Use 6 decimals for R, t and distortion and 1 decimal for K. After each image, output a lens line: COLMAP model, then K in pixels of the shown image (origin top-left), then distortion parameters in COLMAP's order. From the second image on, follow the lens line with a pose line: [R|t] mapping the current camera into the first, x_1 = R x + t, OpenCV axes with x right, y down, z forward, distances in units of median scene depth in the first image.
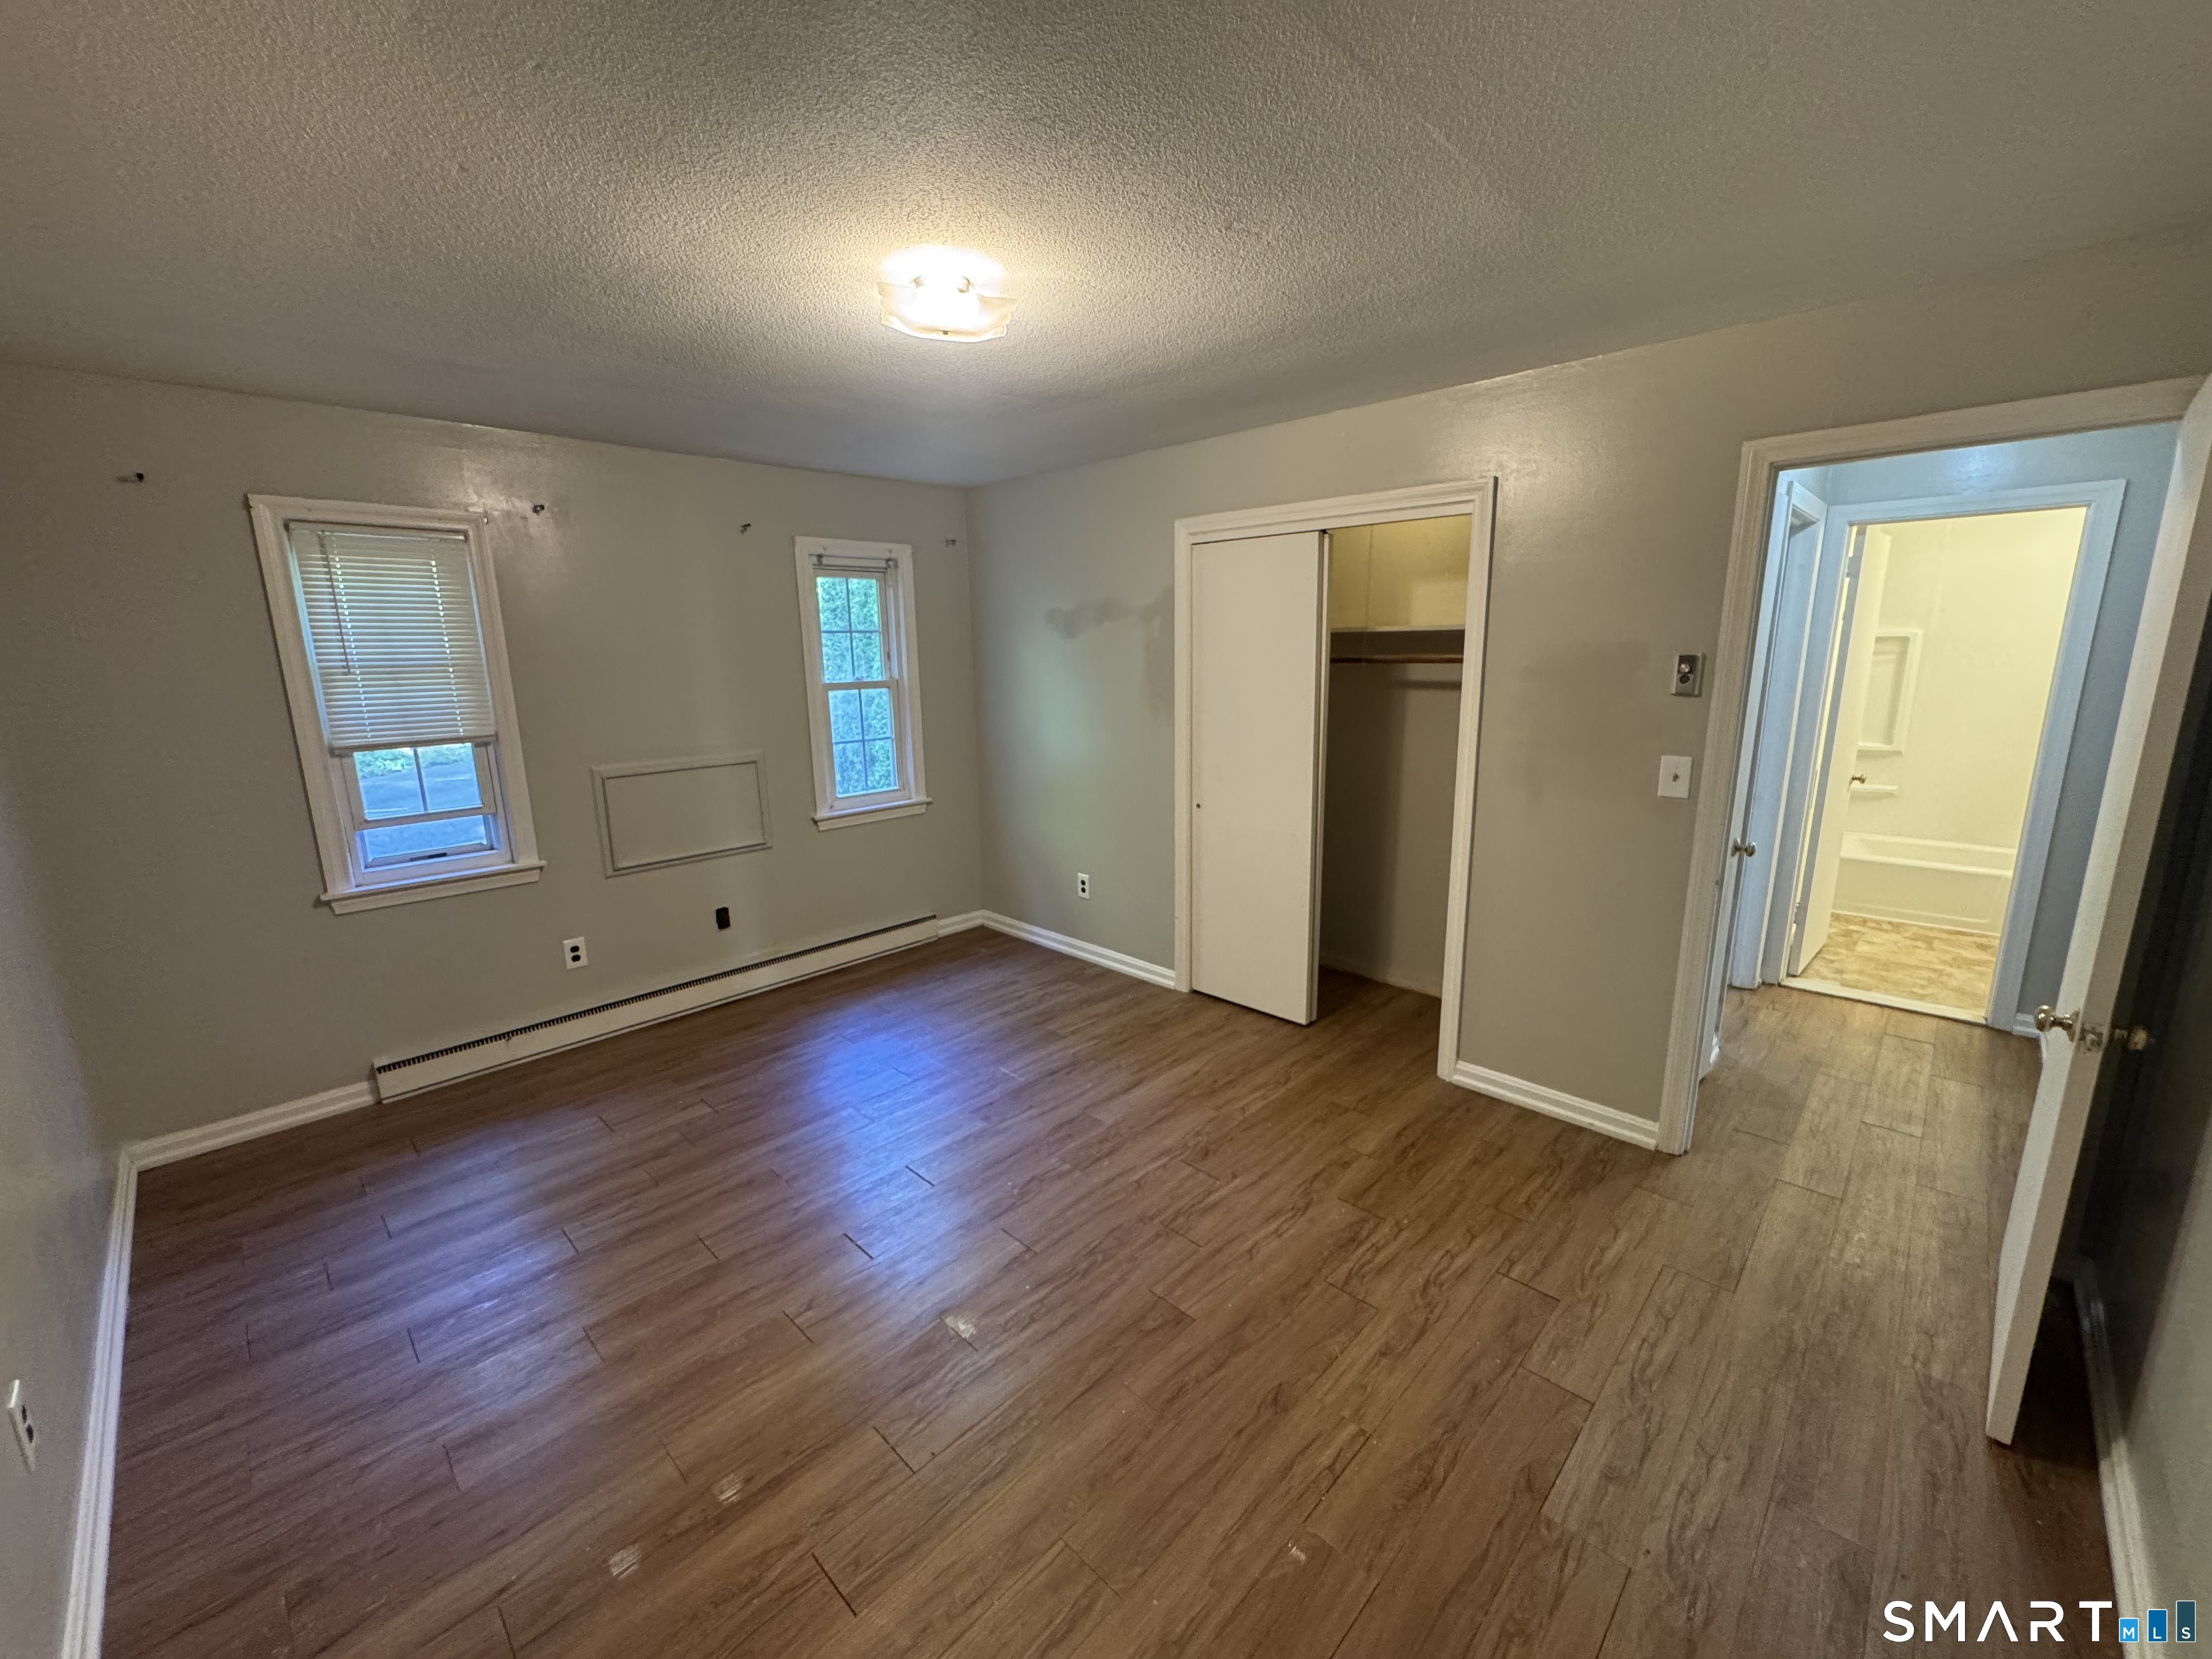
lens RADIAL K [[886.4, 0, 1095.4], [0, 886.4, 812.7], [0, 0, 1]] dist [0.000981, -0.000015]
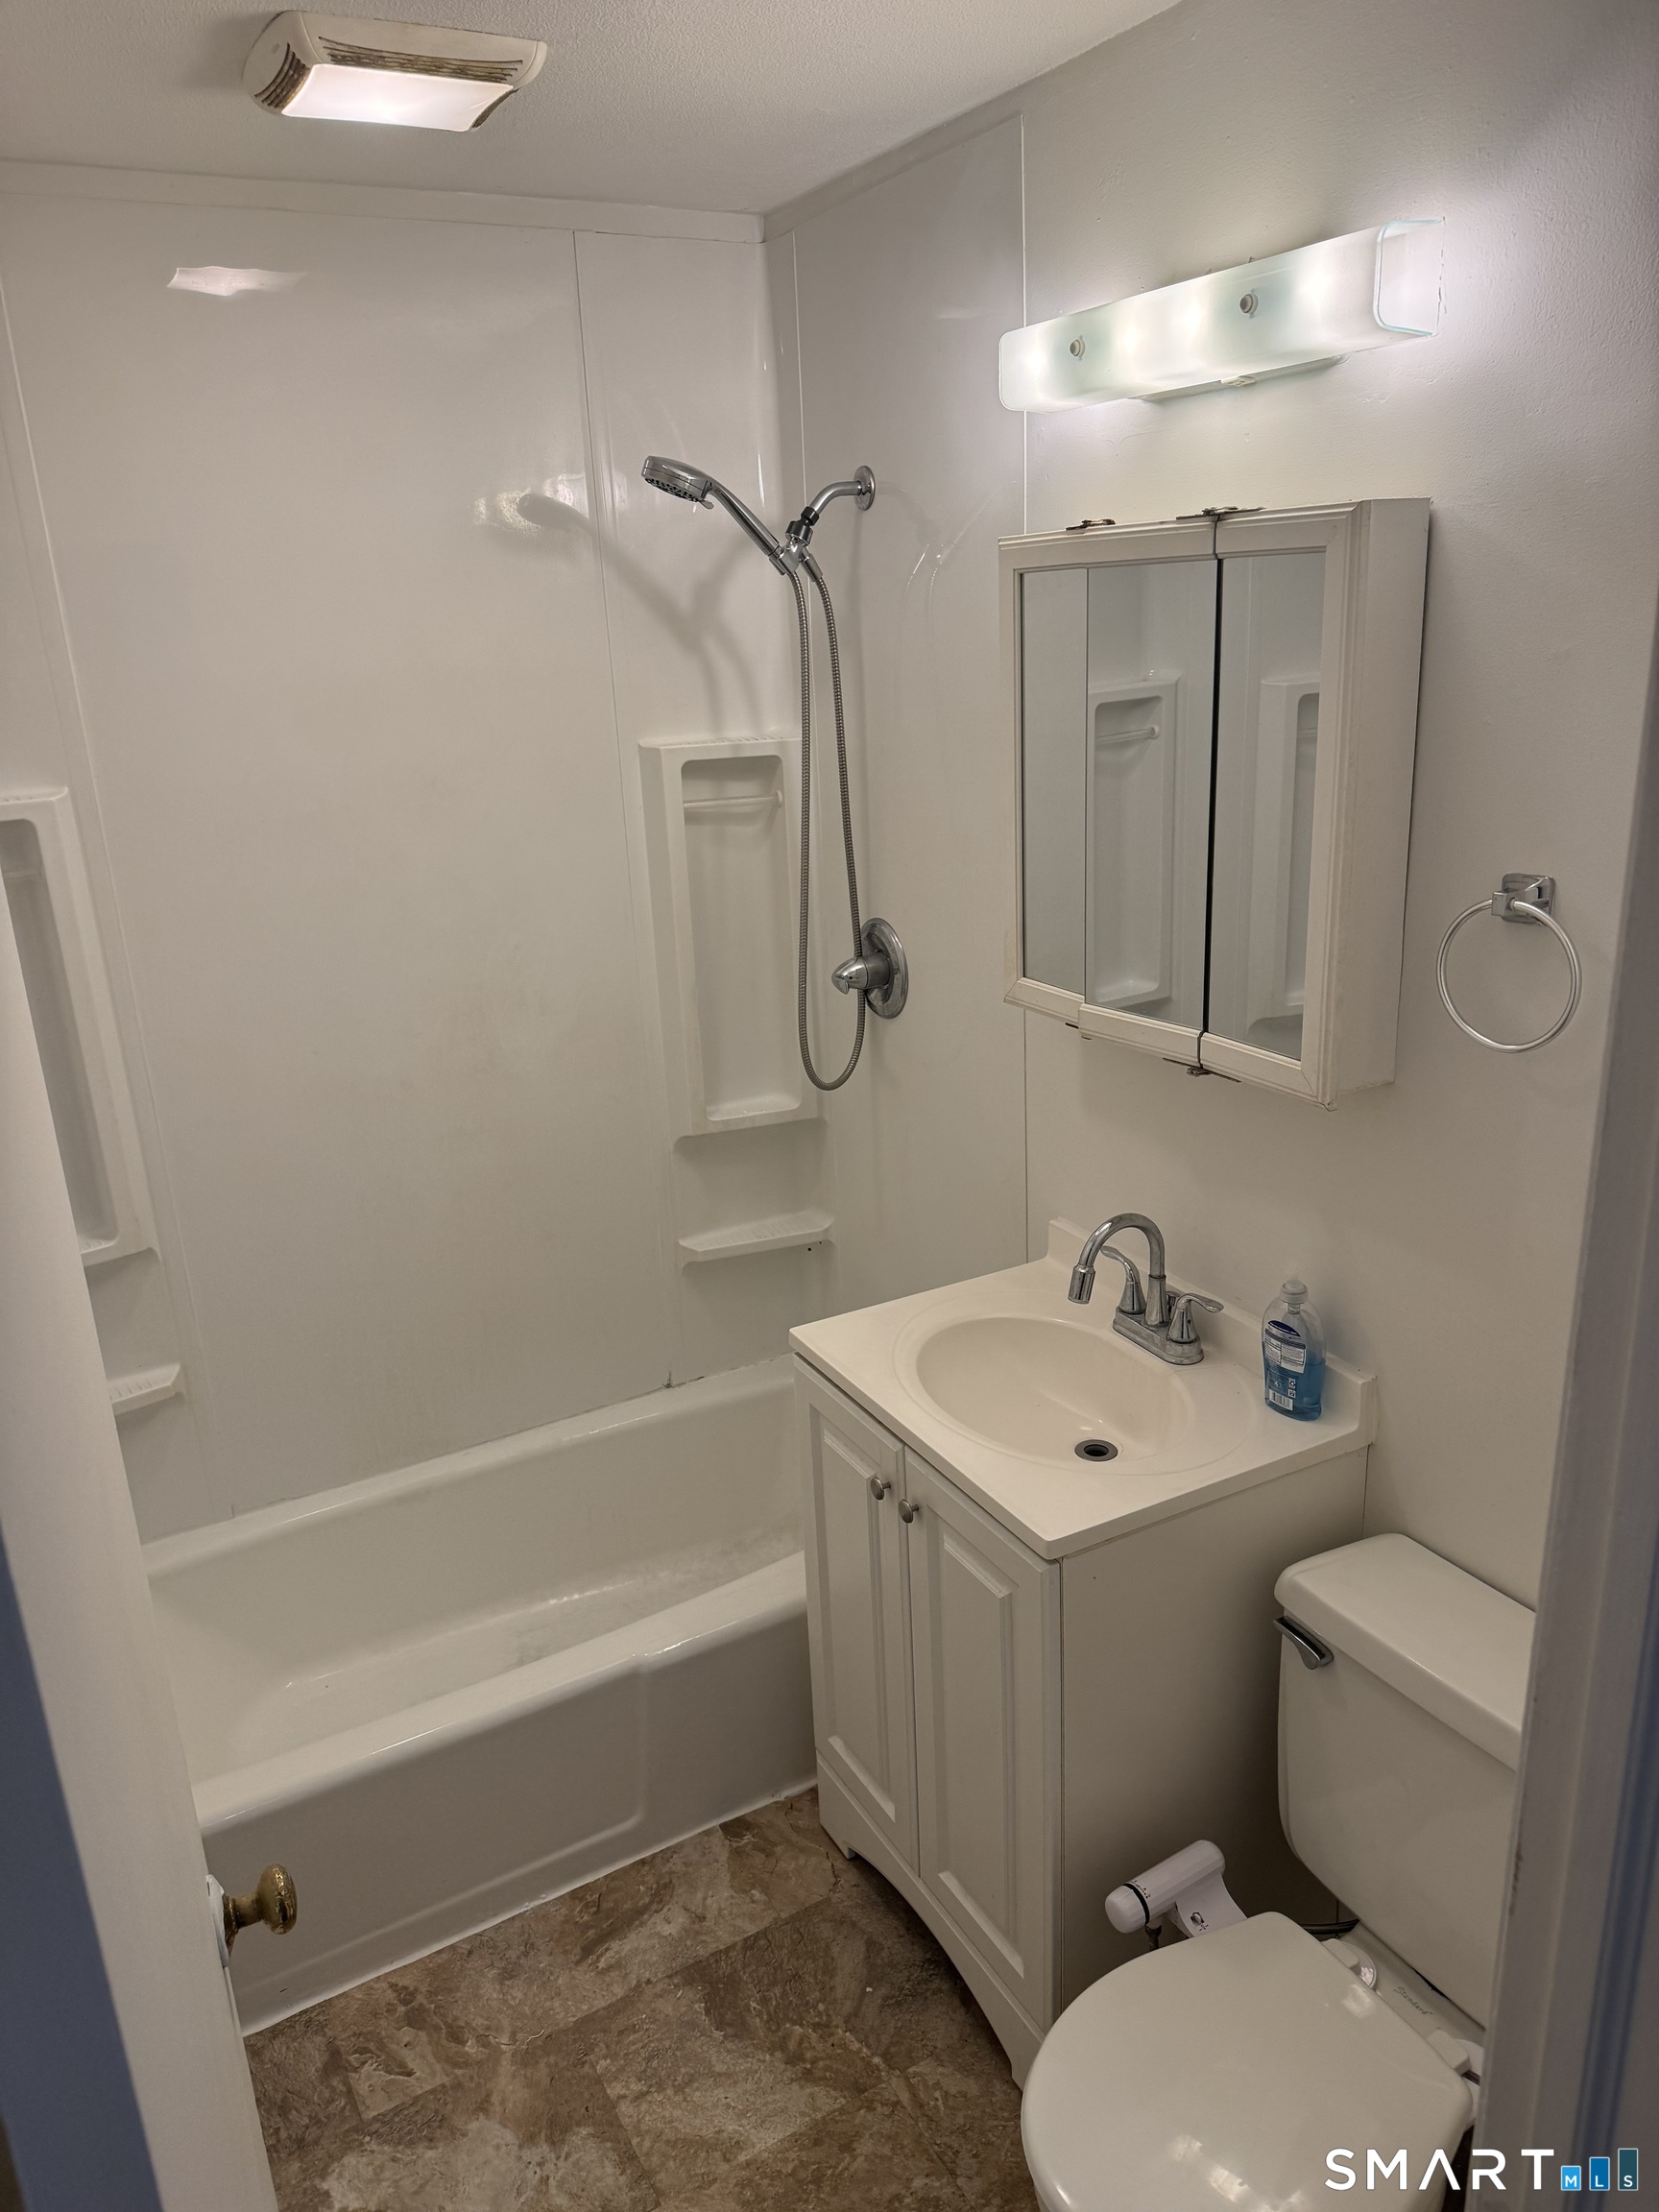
lens RADIAL K [[1551.1, 0, 828.1], [0, 1551.1, 1106.3], [0, 0, 1]] dist [-0.002797, -0.000763]
pose [[0.292266, -0.287118, 0.912219, 0.642912], [0.241805, 0.945060, 0.219982, -0.180926], [-0.925263, 0.156286, 0.345635, 0.742707]]
